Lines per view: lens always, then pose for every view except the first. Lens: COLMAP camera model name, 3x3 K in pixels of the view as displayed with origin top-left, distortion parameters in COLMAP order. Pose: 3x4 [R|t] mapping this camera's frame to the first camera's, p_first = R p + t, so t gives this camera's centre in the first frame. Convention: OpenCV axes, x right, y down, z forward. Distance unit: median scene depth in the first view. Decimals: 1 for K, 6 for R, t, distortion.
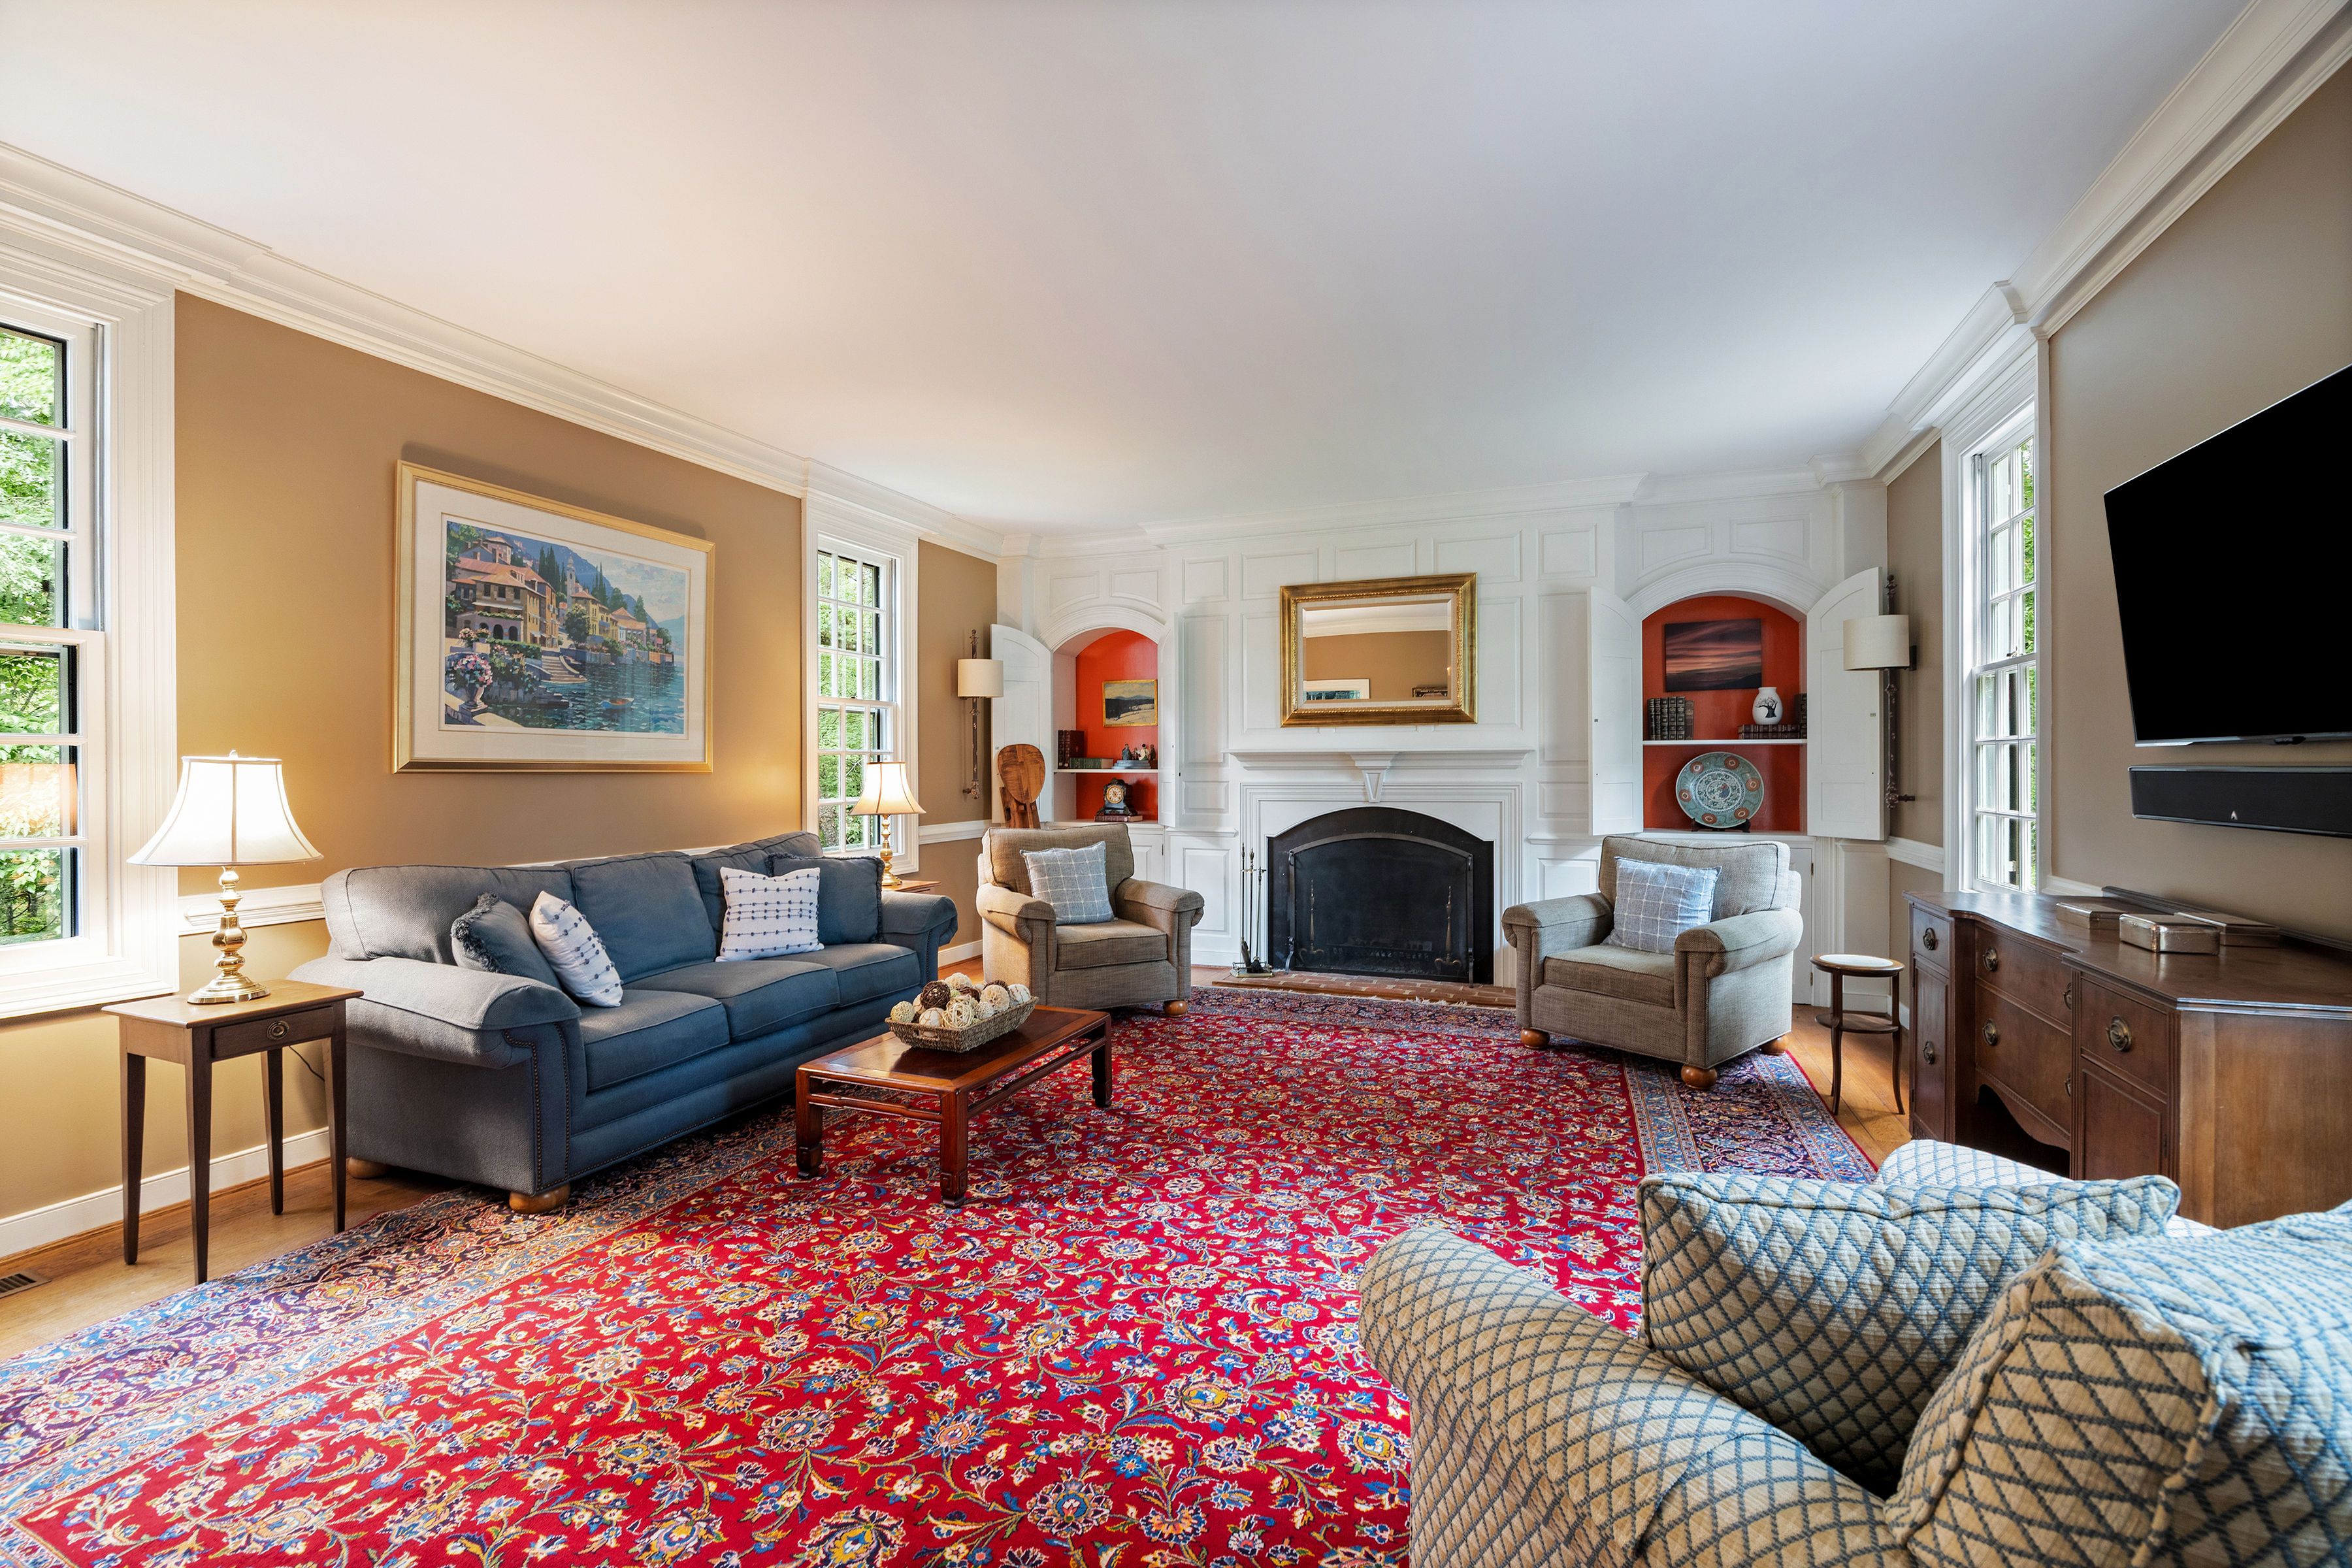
lens RADIAL K [[1029.9, 0, 1177.4], [0, 1029.9, 769.4], [0, 0, 1]] dist [-0.004314, -0.000207]
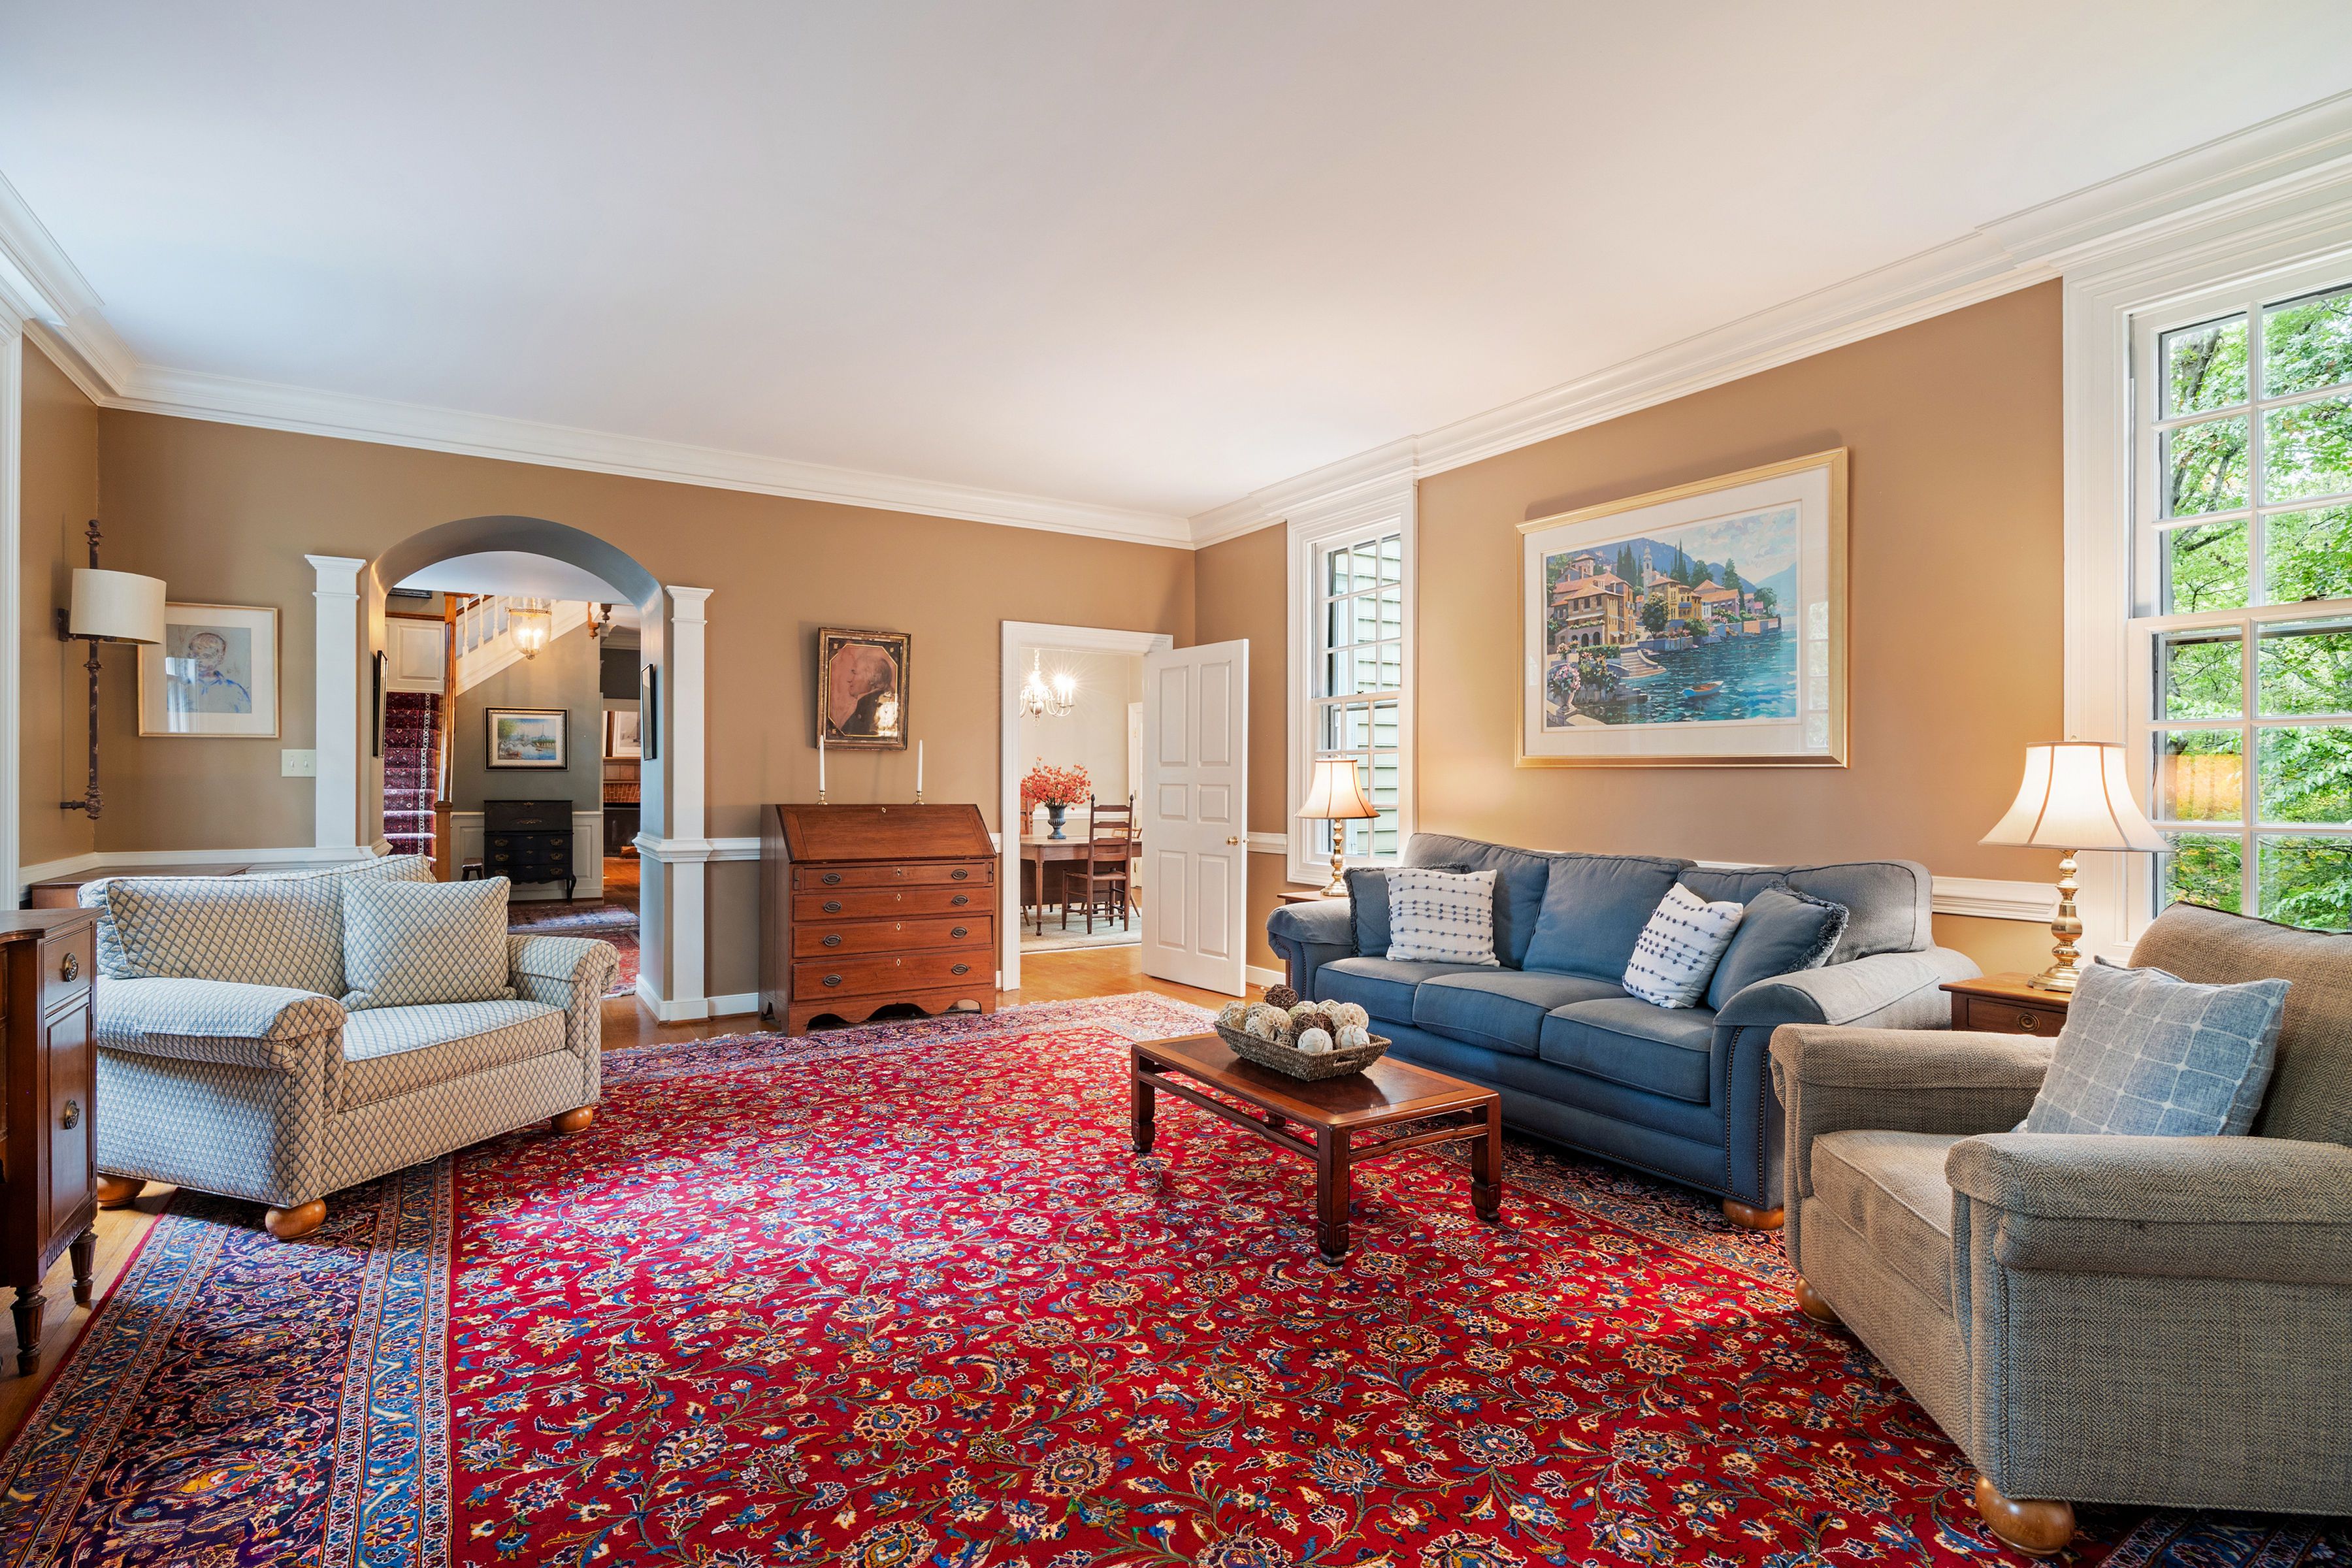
lens RADIAL K [[1163.0, 0, 1166.3], [0, 1163.0, 782.5], [0, 0, 1]] dist [-0.000453, 0.000313]
pose [[-0.610666, -0.001679, -0.791887, 0.644145], [-0.004653, 0.999988, 0.001469, 0.020337], [0.791875, 0.004582, -0.610666, 1.509644]]
